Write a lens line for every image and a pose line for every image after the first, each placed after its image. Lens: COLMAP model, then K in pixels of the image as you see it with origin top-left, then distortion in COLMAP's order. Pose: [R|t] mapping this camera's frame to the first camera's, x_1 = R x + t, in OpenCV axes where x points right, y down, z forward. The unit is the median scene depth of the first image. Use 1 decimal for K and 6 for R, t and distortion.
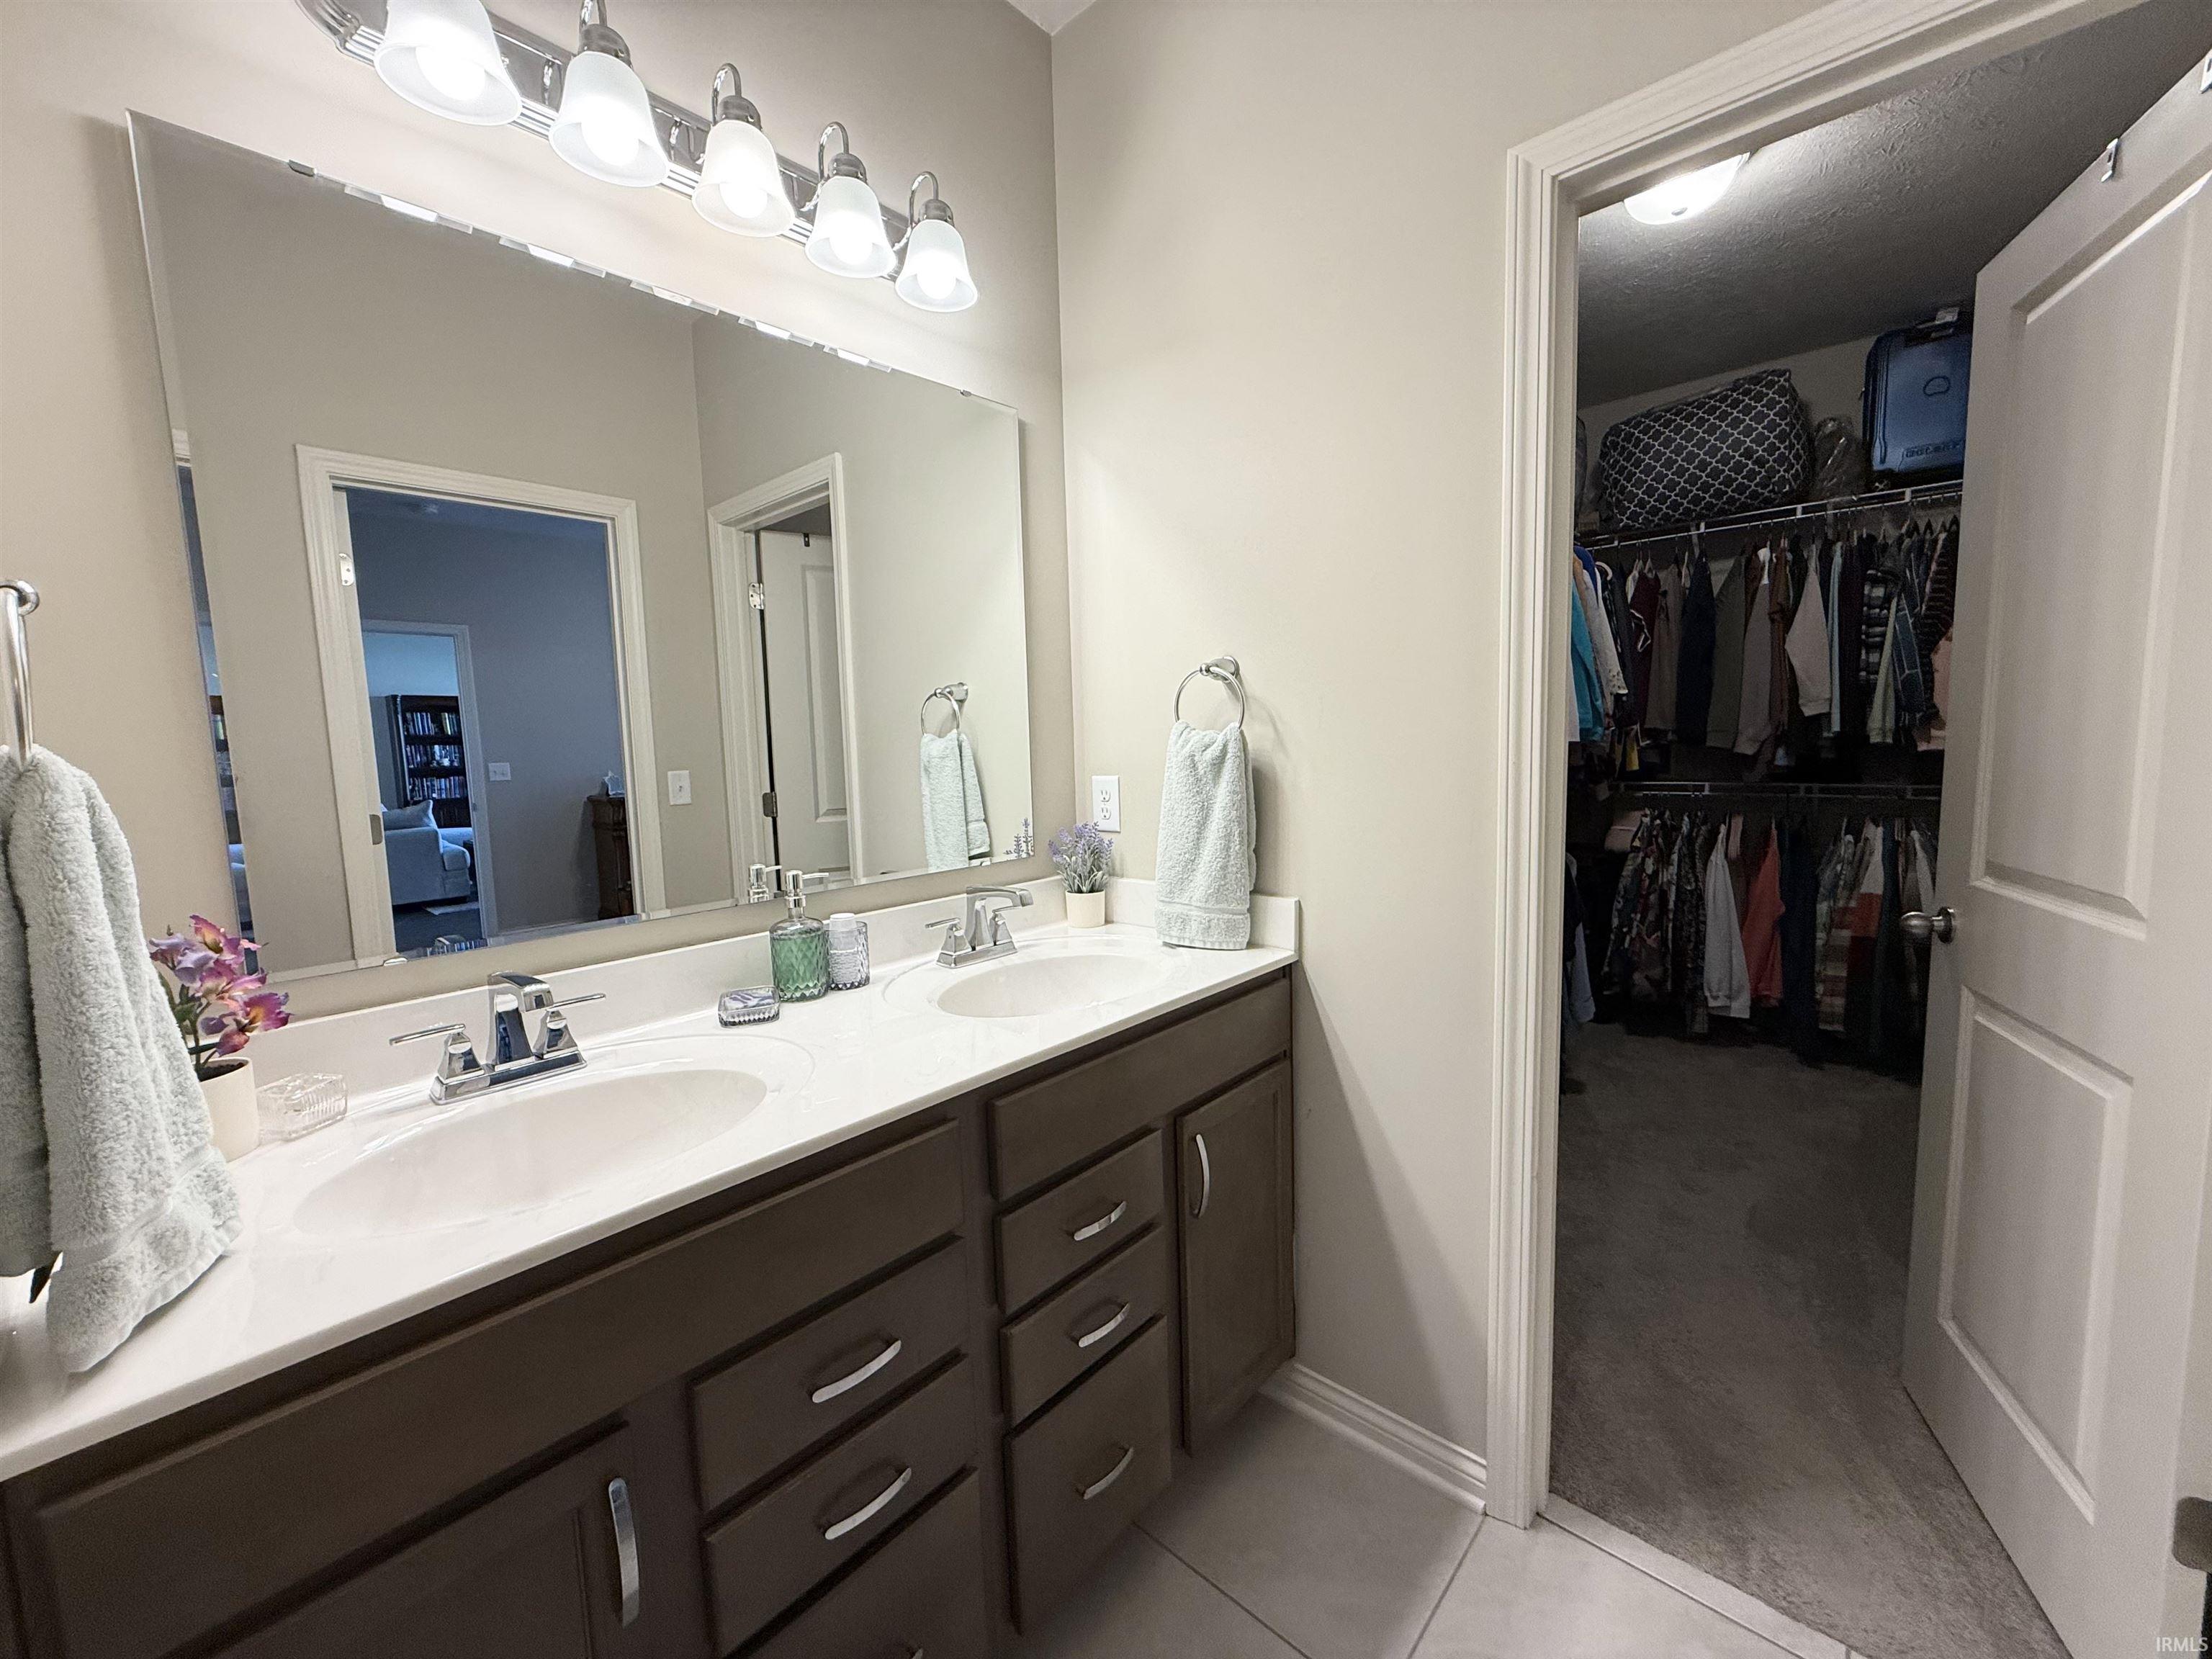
lens RADIAL K [[876.6, 0, 1105.0], [0, 876.6, 822.5], [0, 0, 1]] dist [0.001188, -0.000315]
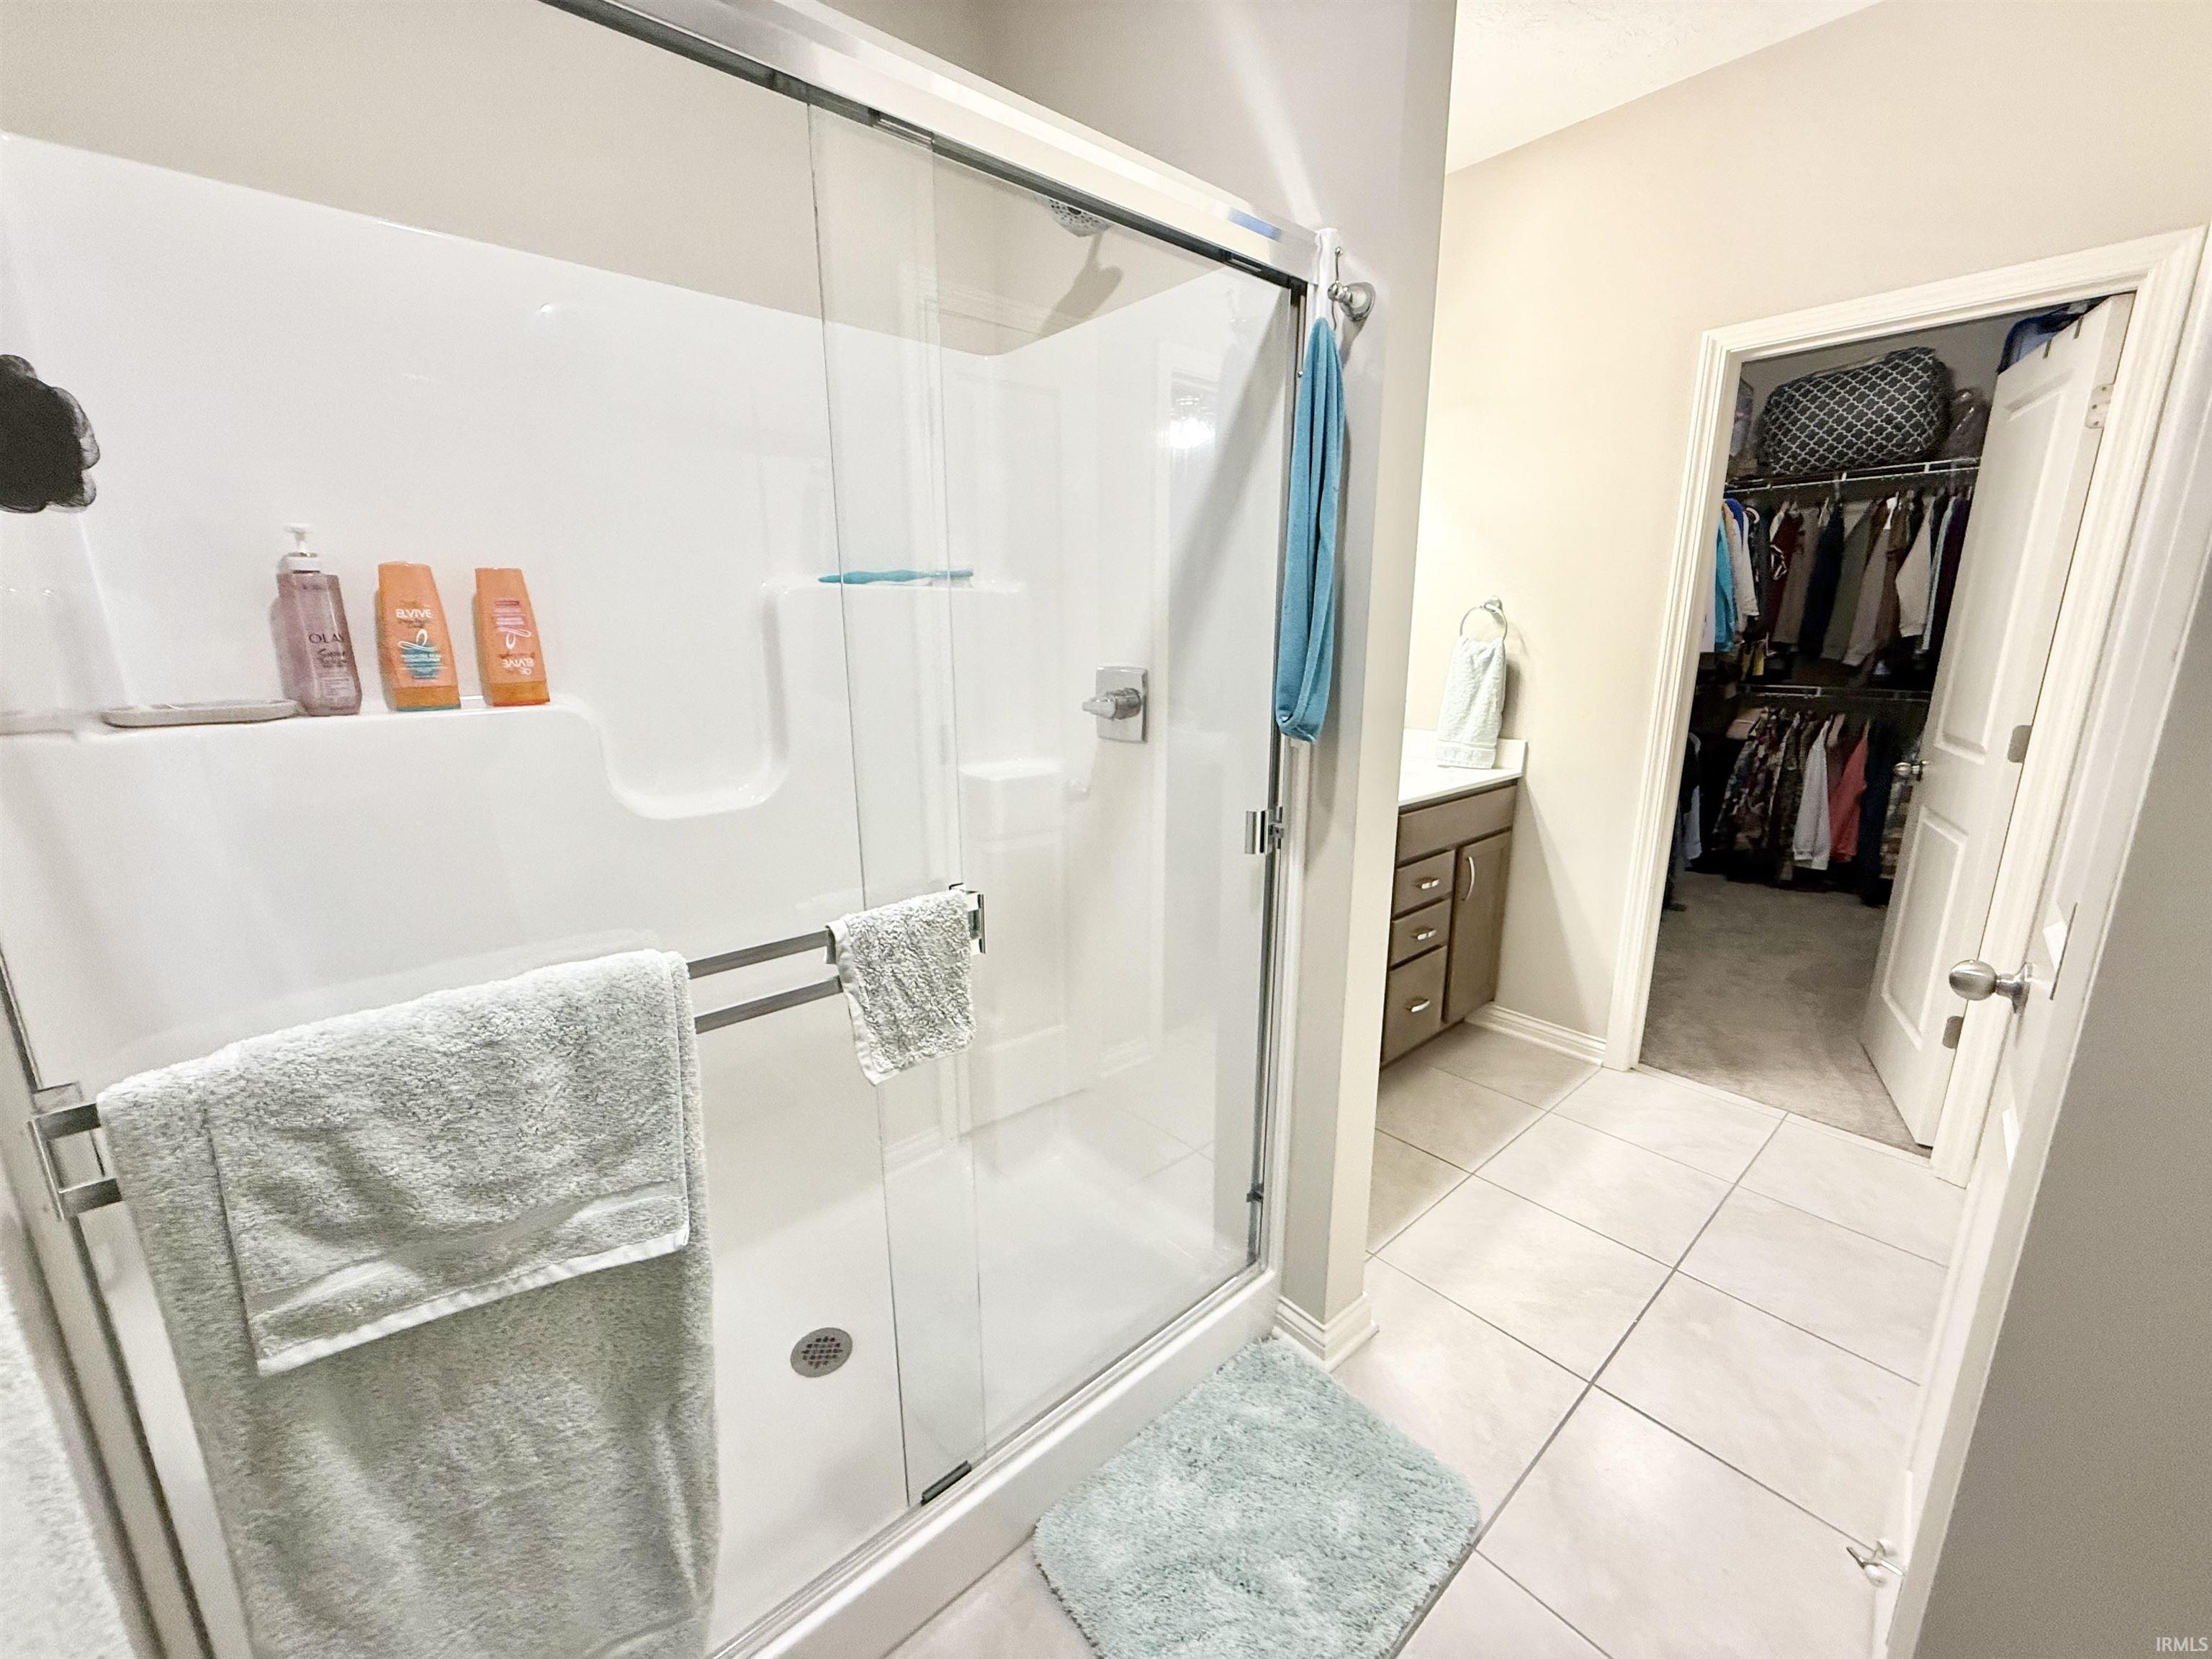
lens RADIAL K [[876.6, 0, 1109.5], [0, 876.6, 823.0], [0, 0, 1]] dist [0.001188, -0.000315]
pose [[0.993431, 0.051292, -0.102297, -0.205000], [-0.037979, 0.991036, 0.128086, 0.027456], [0.107950, -0.123360, 0.986473, -0.412255]]
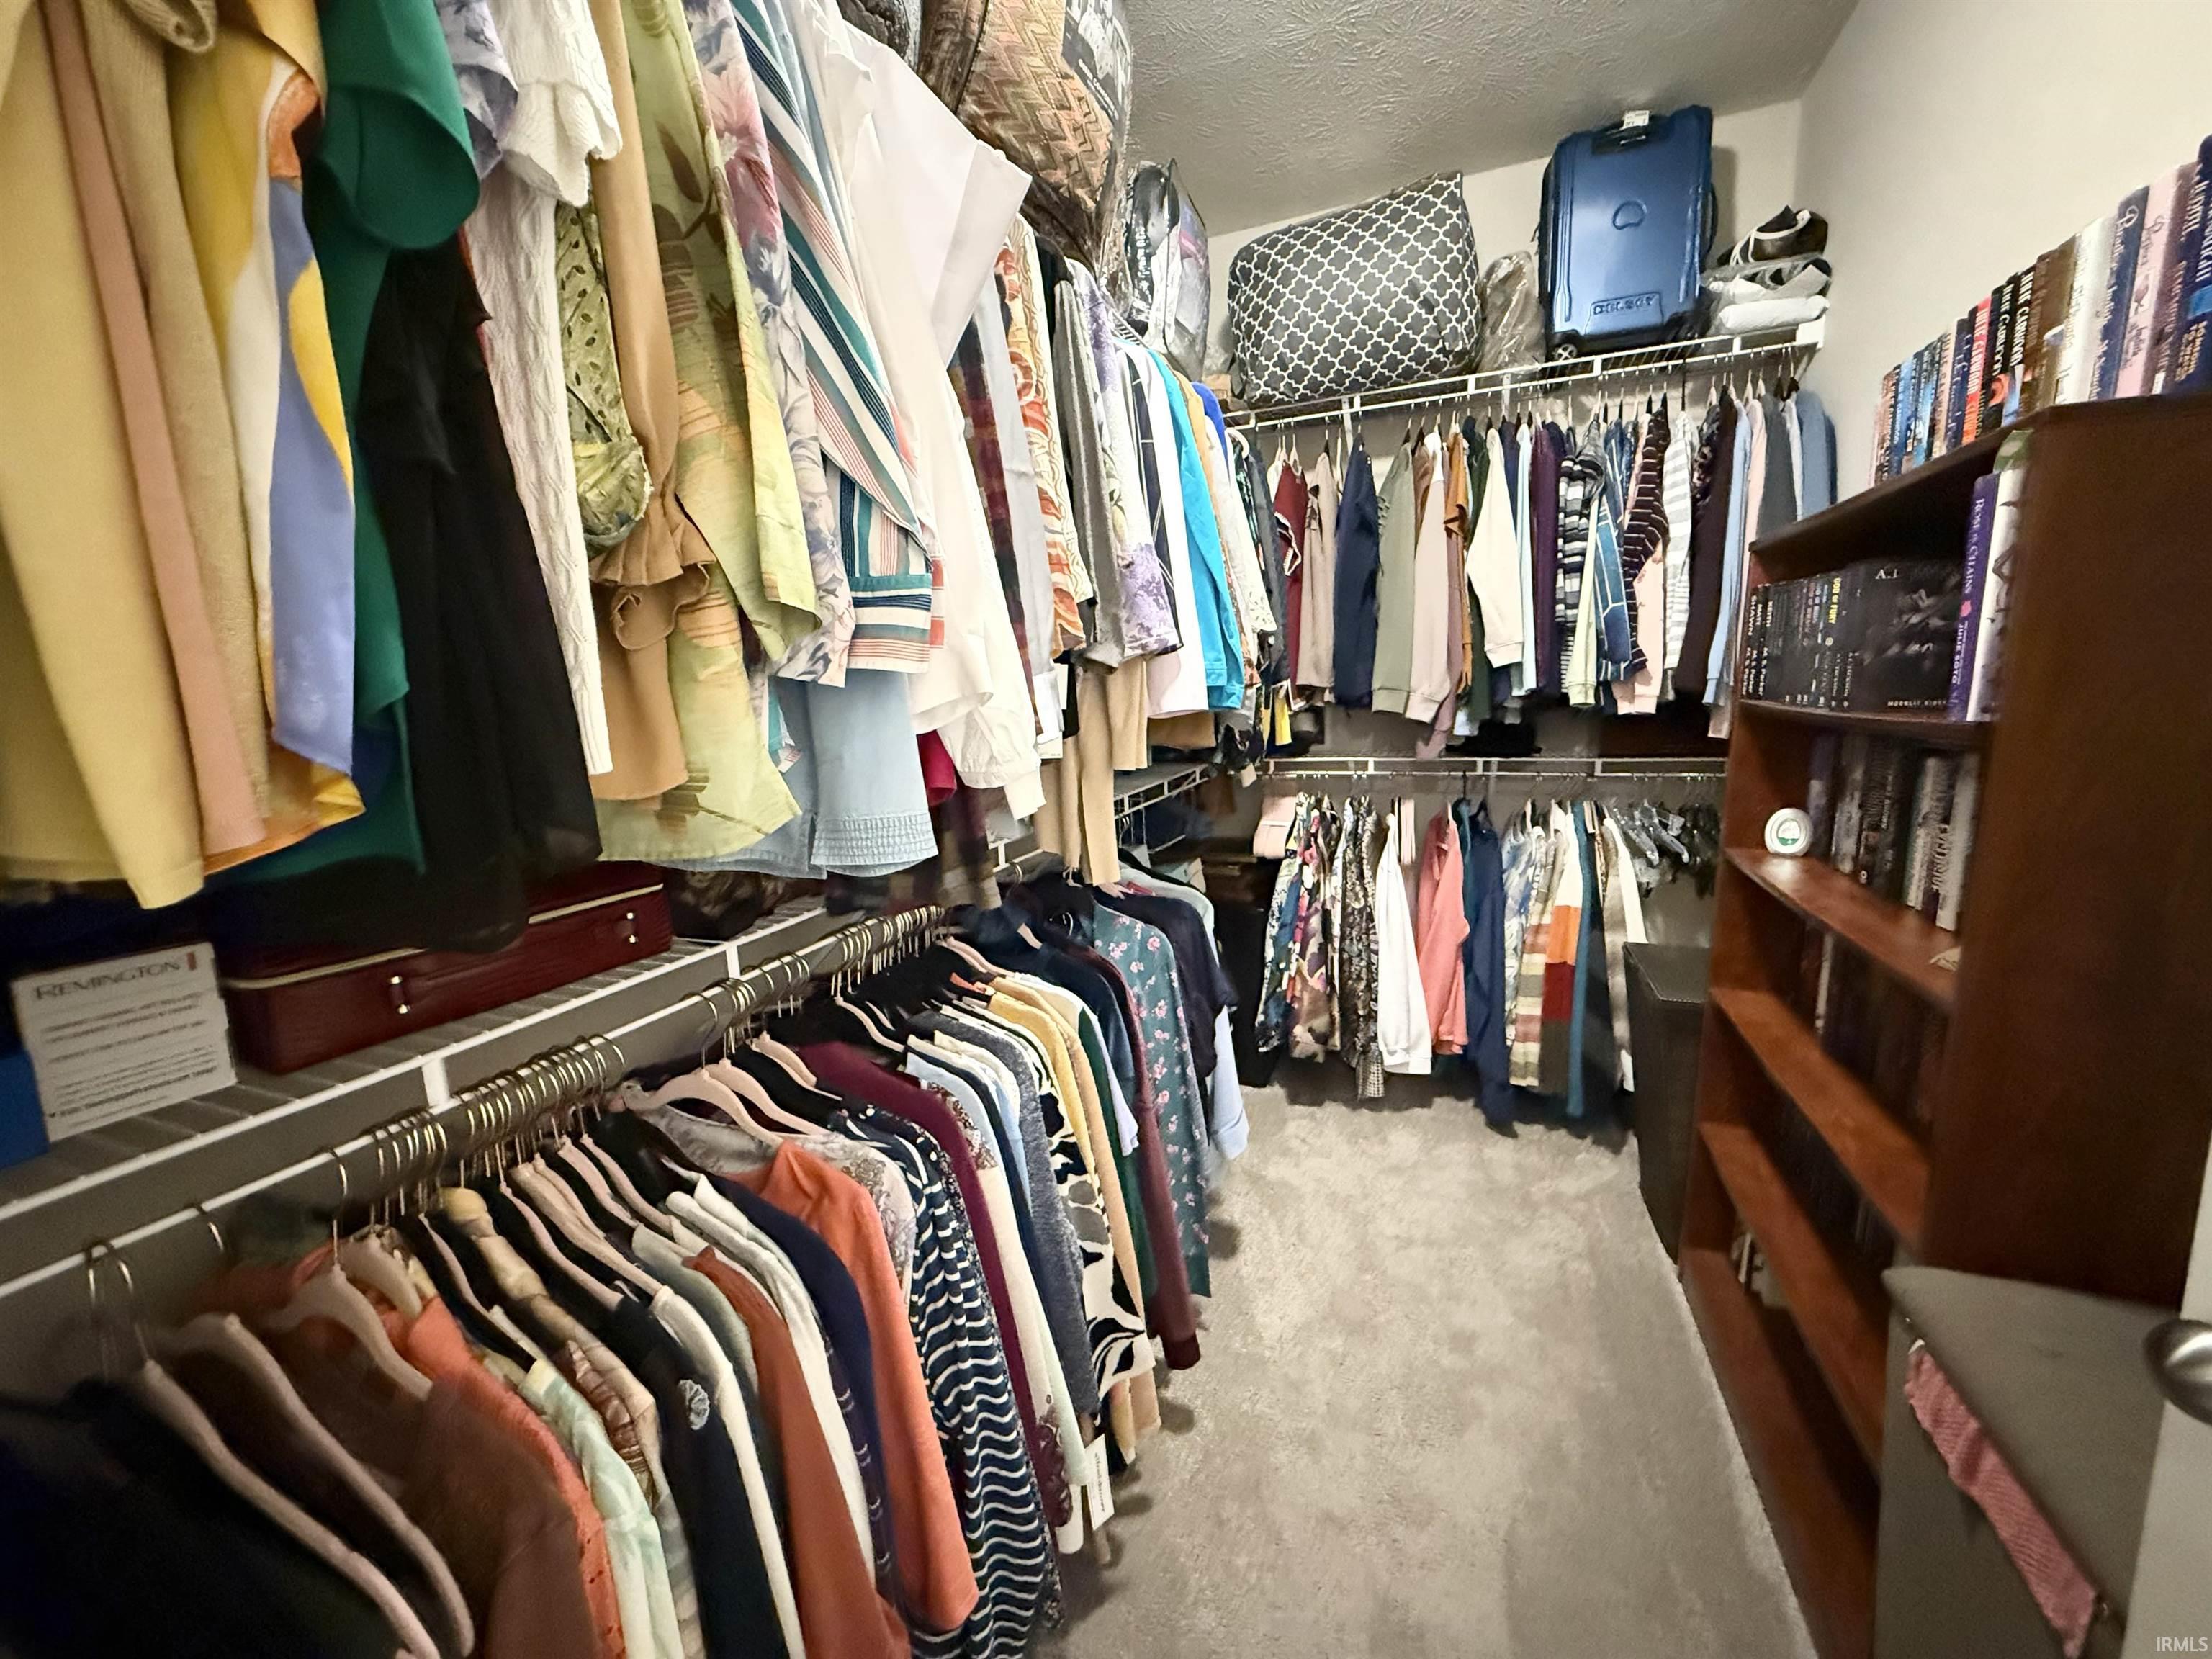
lens RADIAL K [[876.6, 0, 1114.8], [0, 876.6, 821.2], [0, 0, 1]] dist [0.001188, -0.000315]
pose [[0.934961, -0.059249, 0.349768, 0.240331], [0.043056, 0.997618, 0.053899, -0.045399], [-0.352128, -0.035334, 0.935285, 0.414543]]
